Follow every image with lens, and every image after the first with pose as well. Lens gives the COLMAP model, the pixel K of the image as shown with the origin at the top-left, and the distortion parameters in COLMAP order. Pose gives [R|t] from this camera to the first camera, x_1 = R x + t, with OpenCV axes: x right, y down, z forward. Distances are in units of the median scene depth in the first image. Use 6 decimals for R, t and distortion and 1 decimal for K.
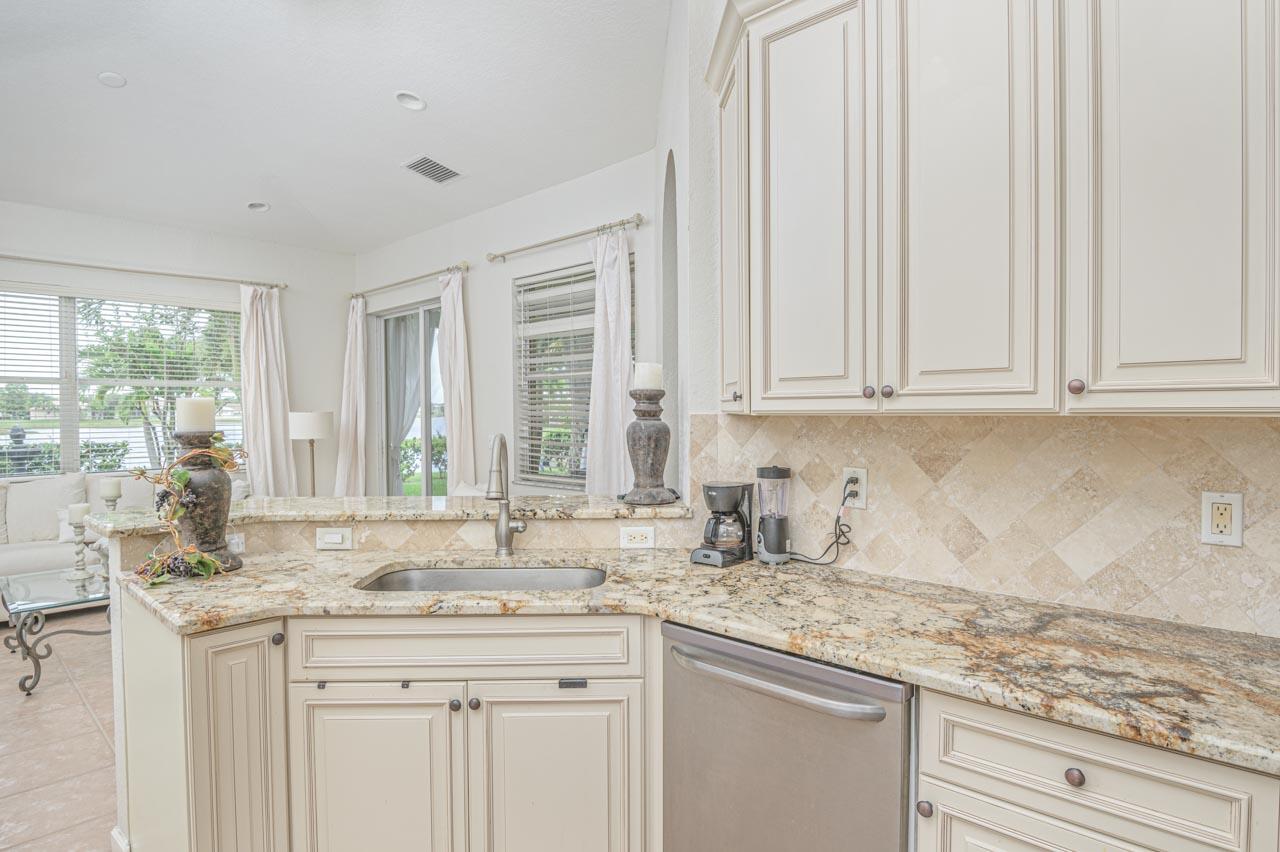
lens RADIAL K [[695.1, 0, 639.0], [0, 695.1, 426.6], [0, 0, 1]] dist [-0.010494, -0.001545]
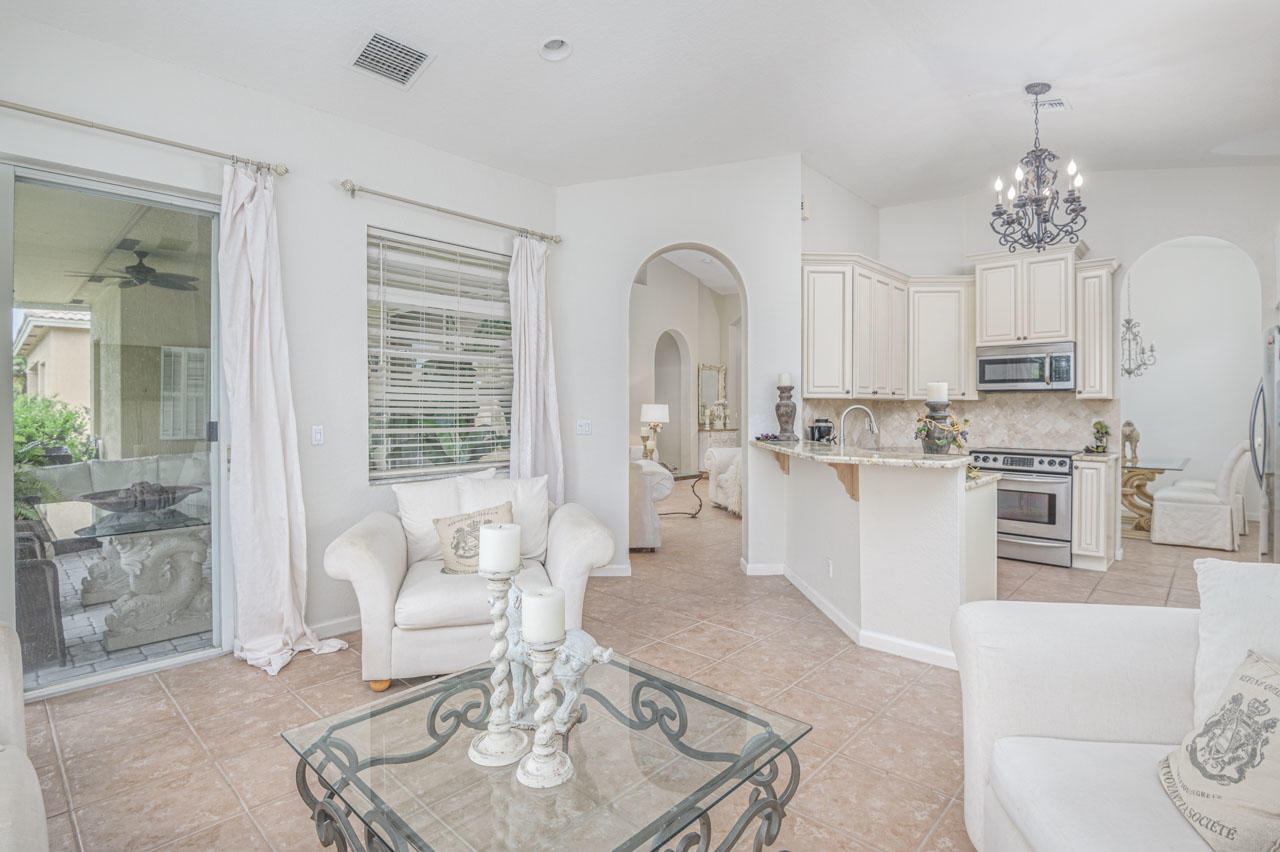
lens RADIAL K [[623.7, 0, 642.7], [0, 623.7, 404.3], [0, 0, 1]] dist [-0.013192, 0.001026]
pose [[-0.006700, 0.011692, 0.999909, -2.438662], [0.024889, 0.999624, -0.011522, 0.015106], [-0.999668, 0.024809, -0.006988, 1.936445]]
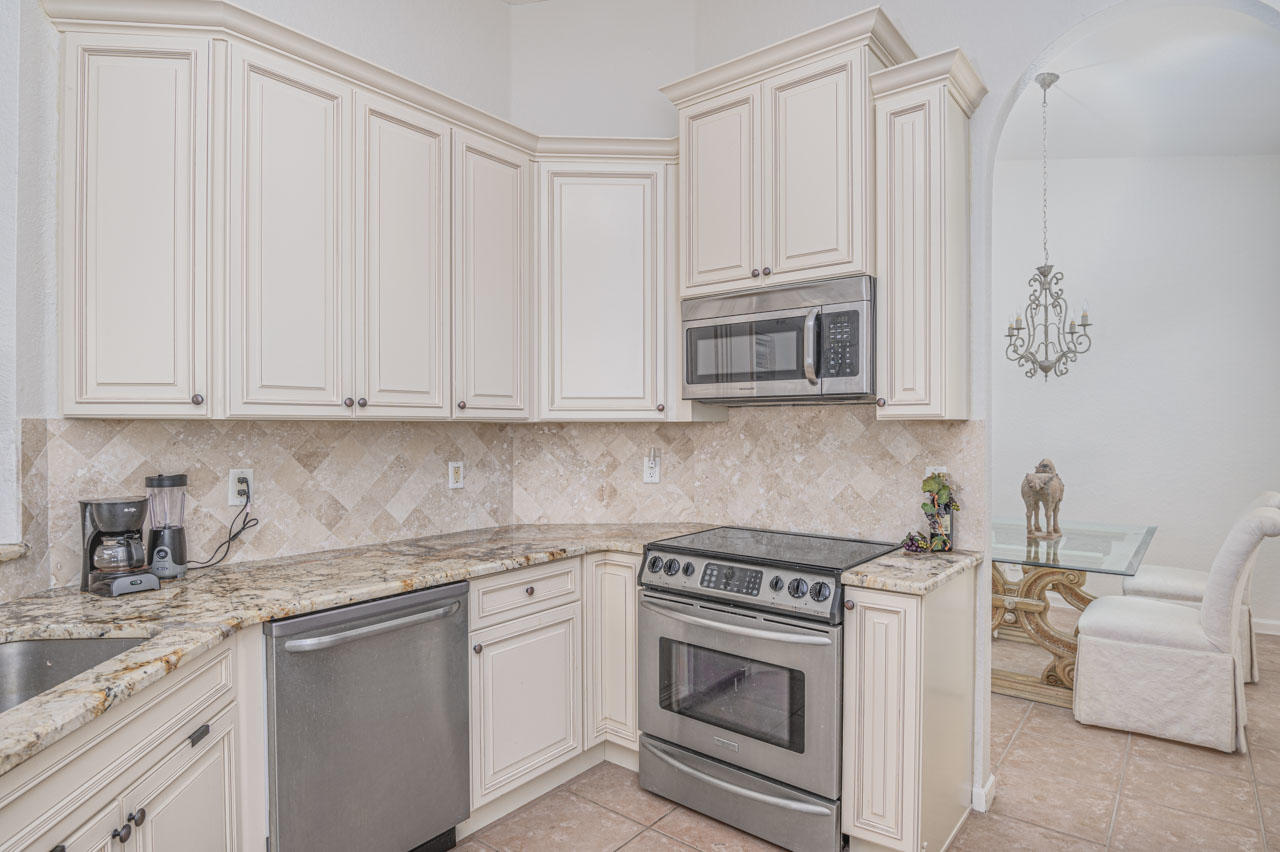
lens RADIAL K [[695.1, 0, 641.6], [0, 695.1, 429.9], [0, 0, 1]] dist [-0.010494, -0.001545]
pose [[-0.081064, 0.003267, 0.996704, -0.841746], [0.026597, 0.999646, -0.001114, 0.016031], [-0.996354, 0.026419, -0.081122, 0.458782]]
